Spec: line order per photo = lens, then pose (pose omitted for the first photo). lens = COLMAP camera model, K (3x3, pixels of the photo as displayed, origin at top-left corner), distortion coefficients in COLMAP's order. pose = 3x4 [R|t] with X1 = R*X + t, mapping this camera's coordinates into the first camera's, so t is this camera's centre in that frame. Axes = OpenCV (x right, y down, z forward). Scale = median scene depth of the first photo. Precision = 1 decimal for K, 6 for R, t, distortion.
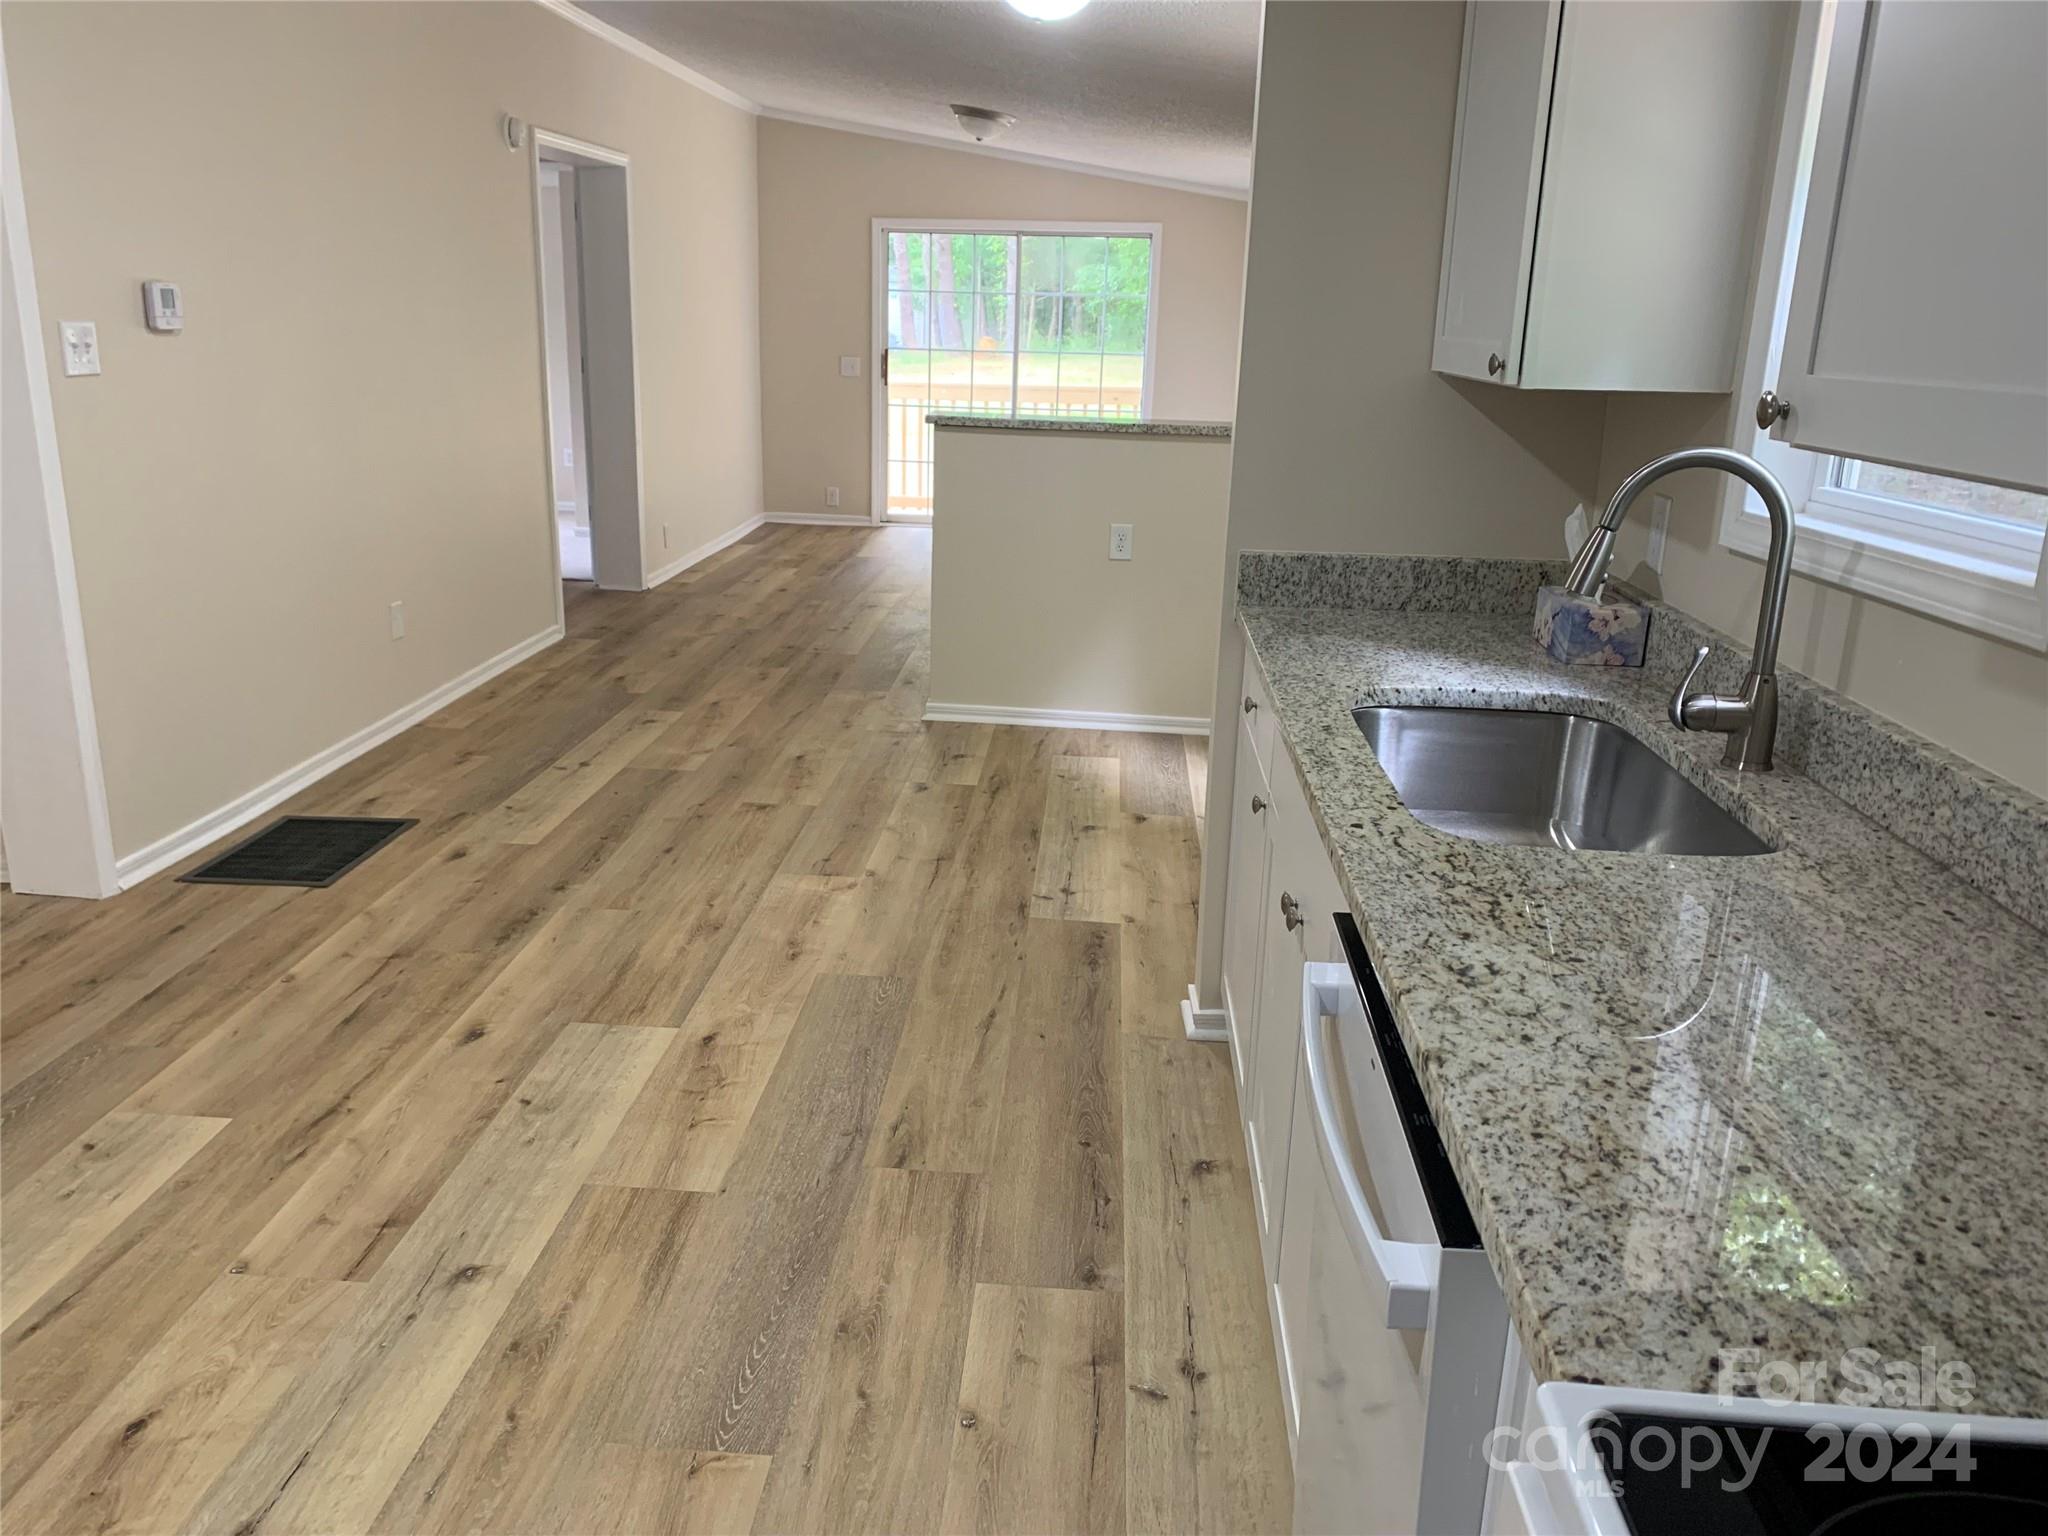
lens RADIAL K [[1596.0, 0, 1024.0], [0, 1596.0, 768.0], [0, 0, 1]] dist [0.099766, -0.160139]
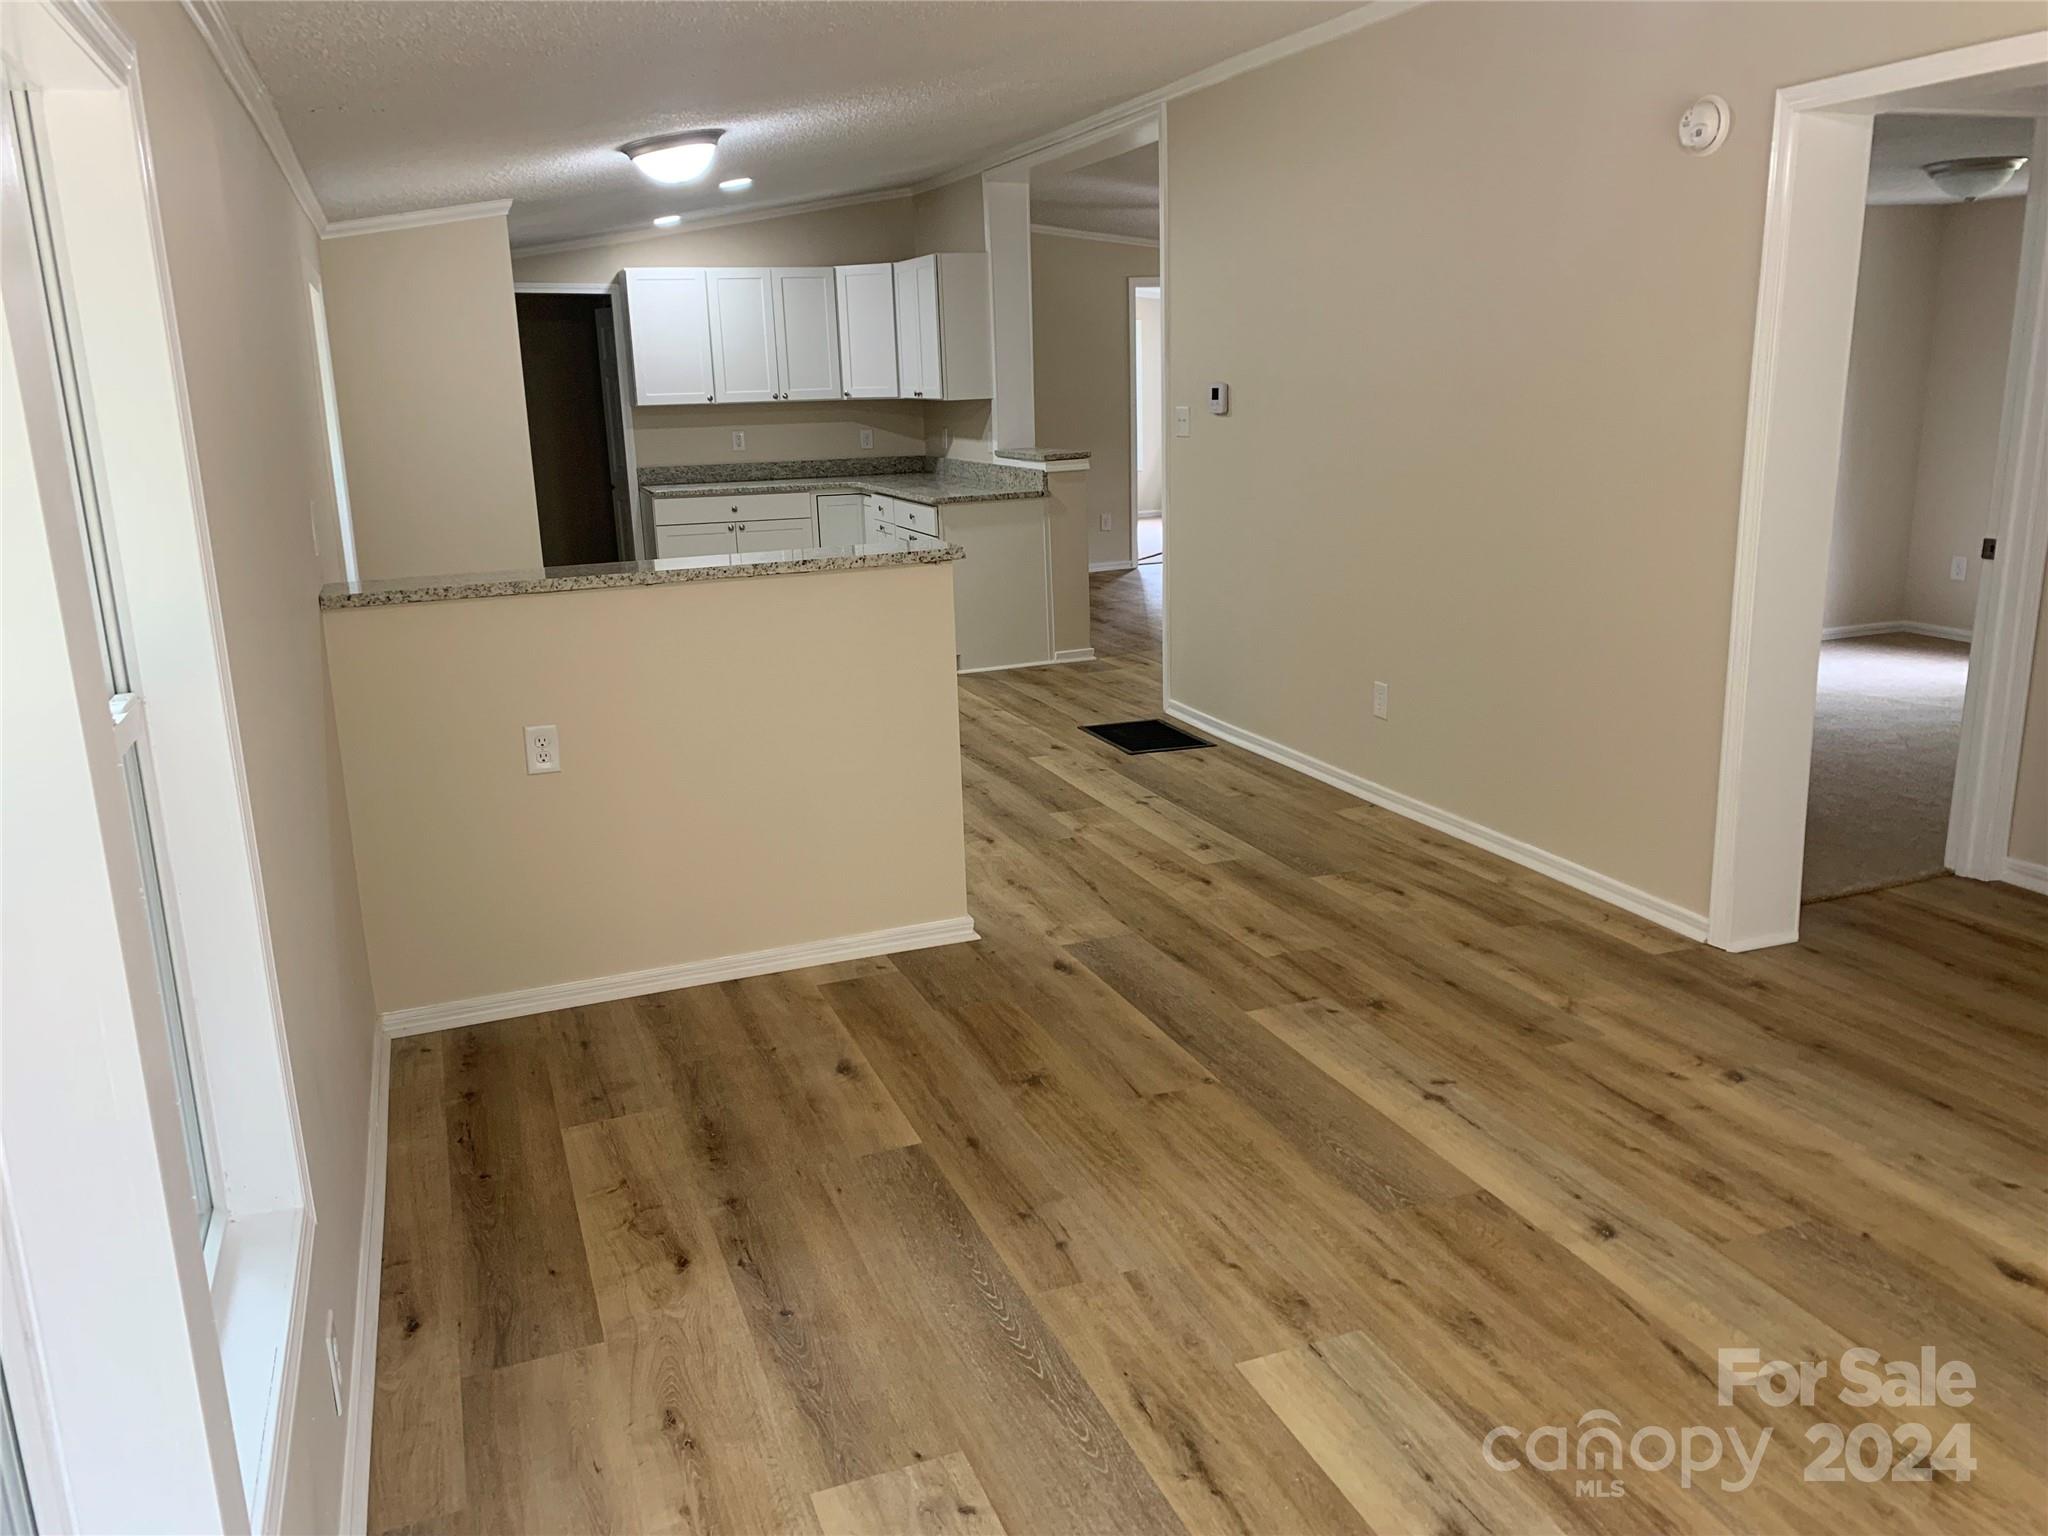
lens RADIAL K [[1556.0, 0, 1028.4], [0, 1556.0, 750.5], [0, 0, 1]] dist [0.089350, -0.157778]
pose [[-0.909378, 0.094181, -0.405169, 0.317022], [-0.112115, 0.882492, 0.456769, -0.707799], [0.400577, 0.460801, -0.791960, 2.463790]]
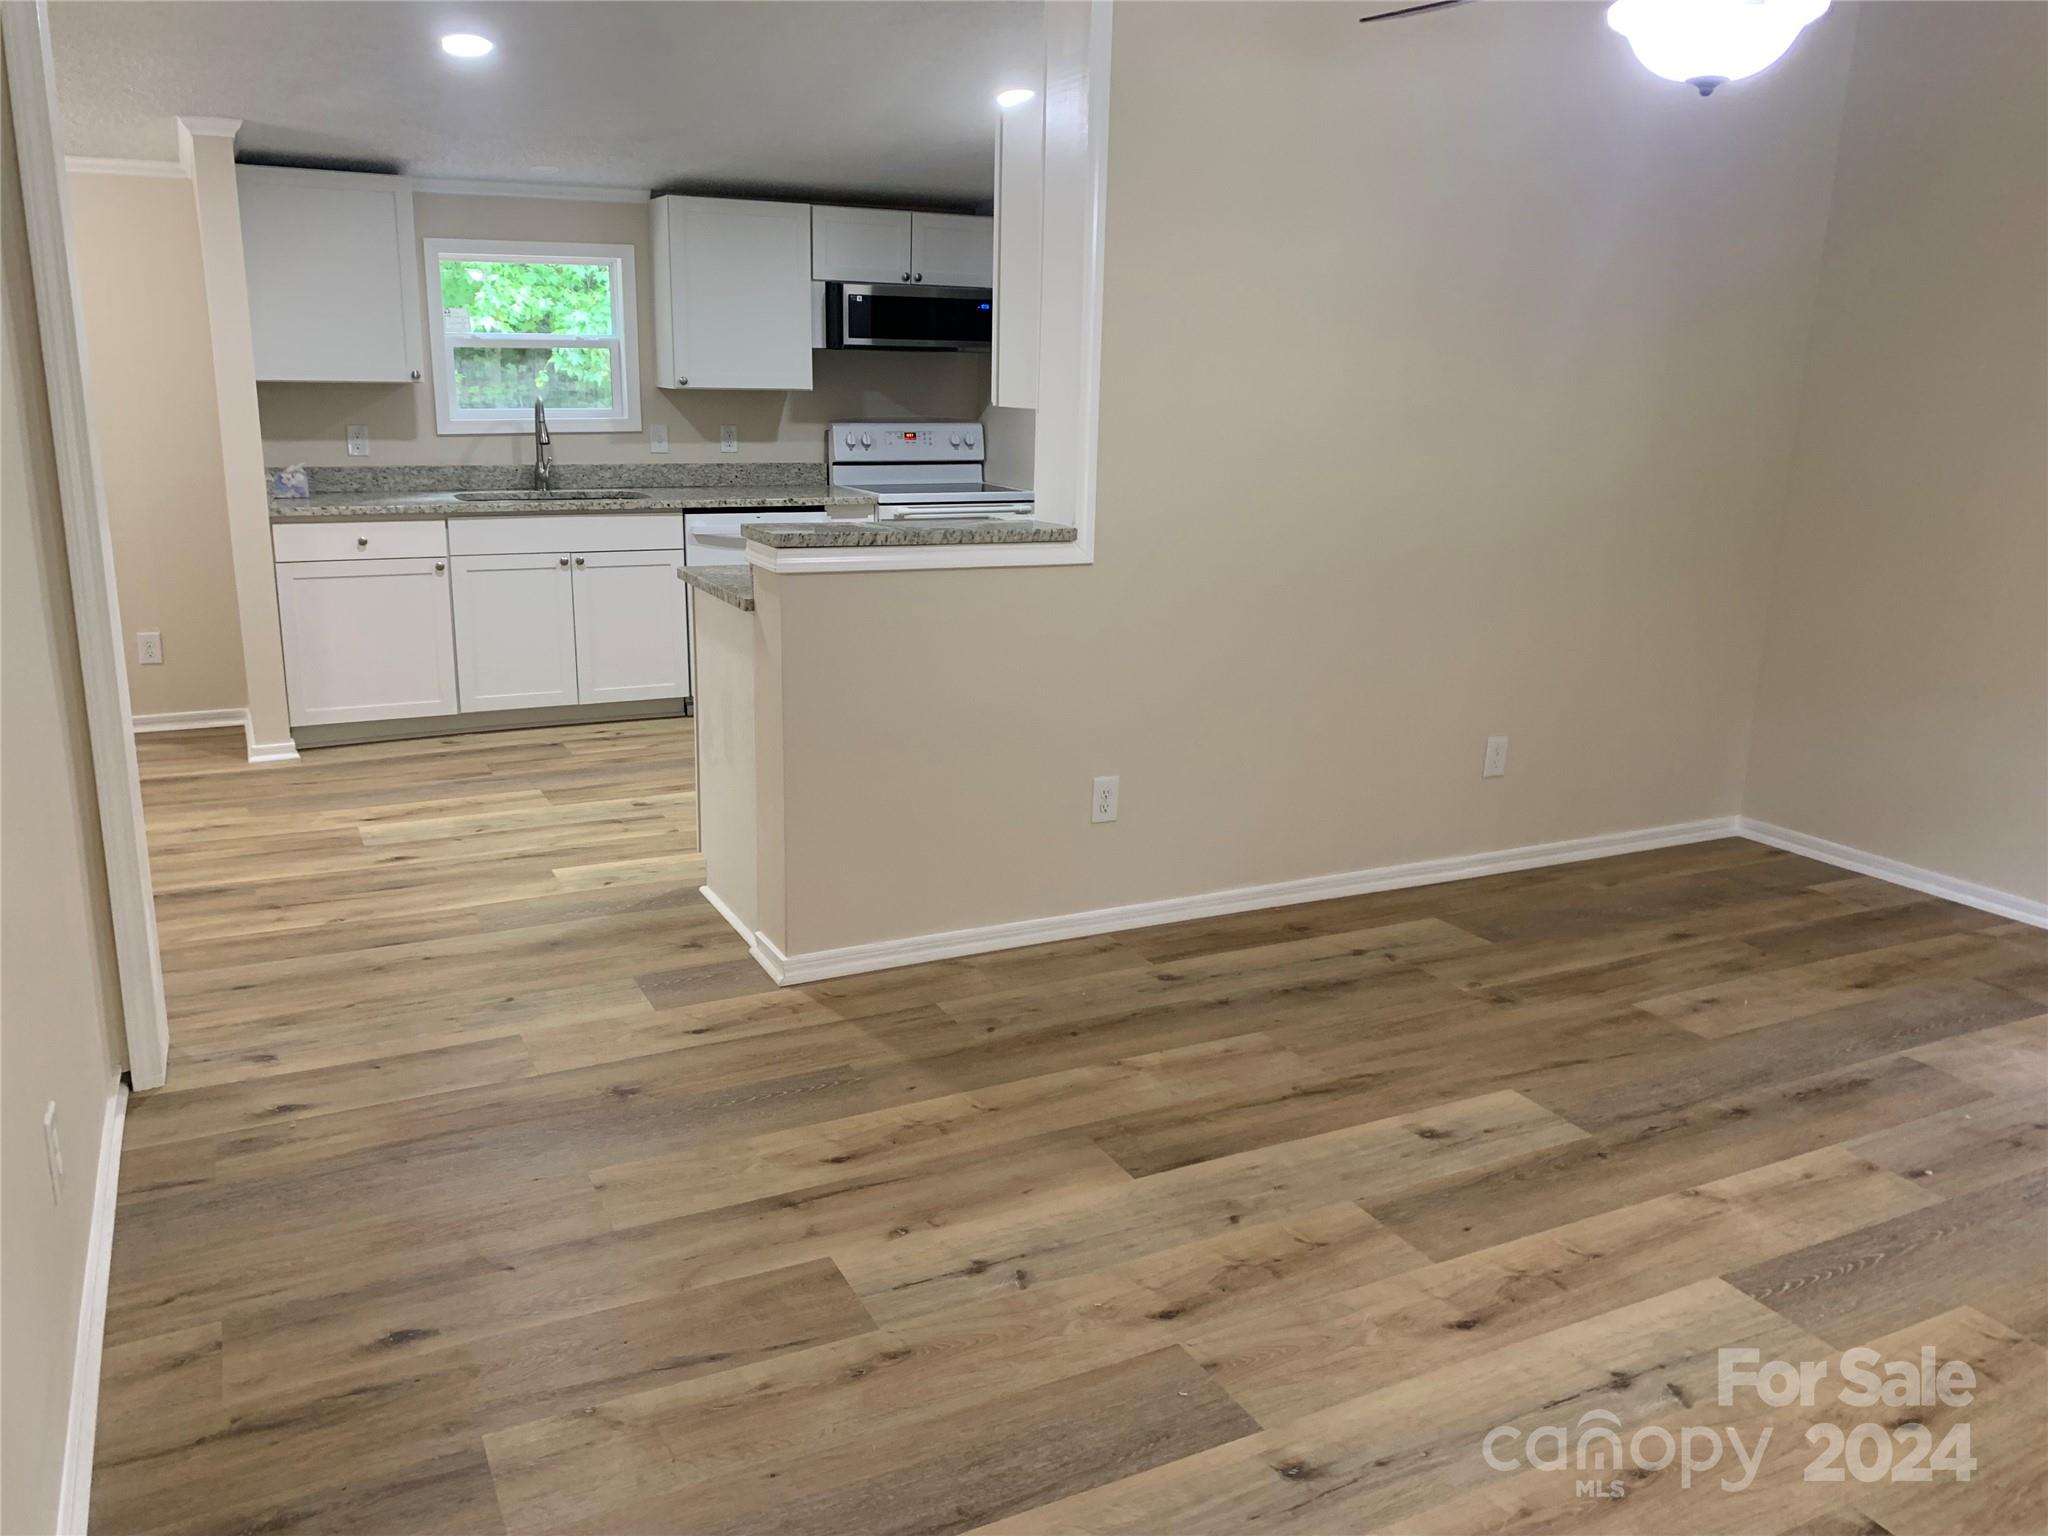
lens RADIAL K [[1596.0, 0, 1024.0], [0, 1596.0, 768.0], [0, 0, 1]] dist [0.099766, -0.160139]
pose [[-0.524301, -0.251036, 0.813689, -1.595400], [0.195247, 0.894660, 0.401825, -0.344988], [-0.828847, 0.369547, -0.420057, 0.970005]]
